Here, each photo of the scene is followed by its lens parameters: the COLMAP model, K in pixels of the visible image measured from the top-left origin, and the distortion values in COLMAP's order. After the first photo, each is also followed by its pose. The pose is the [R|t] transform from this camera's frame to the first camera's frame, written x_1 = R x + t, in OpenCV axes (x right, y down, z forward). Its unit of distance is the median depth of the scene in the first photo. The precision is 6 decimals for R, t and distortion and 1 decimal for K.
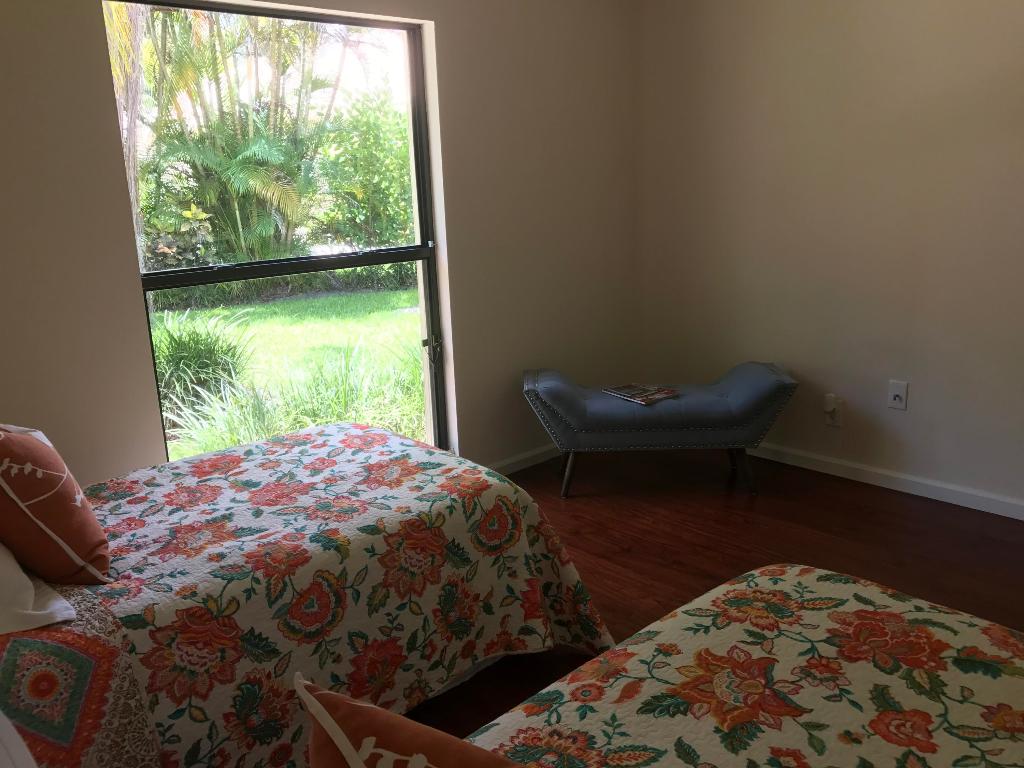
lens RADIAL K [[854.2, 0, 509.0], [0, 854.2, 365.5], [0, 0, 1]] dist [0.004191, -0.008990]
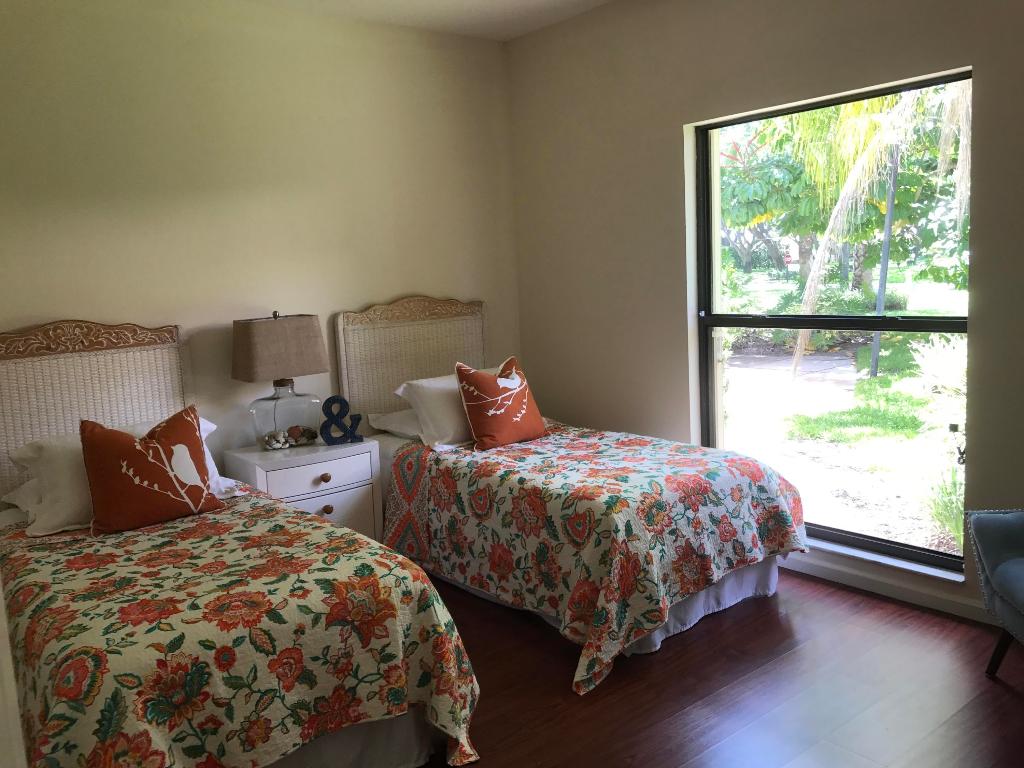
lens RADIAL K [[854.2, 0, 509.0], [0, 854.2, 365.5], [0, 0, 1]] dist [0.004191, -0.008990]
pose [[-0.070285, 0.158958, -0.984780, 1.587009], [-0.170625, 0.970757, 0.168872, -0.322998], [0.982826, 0.179898, -0.041108, 1.172994]]
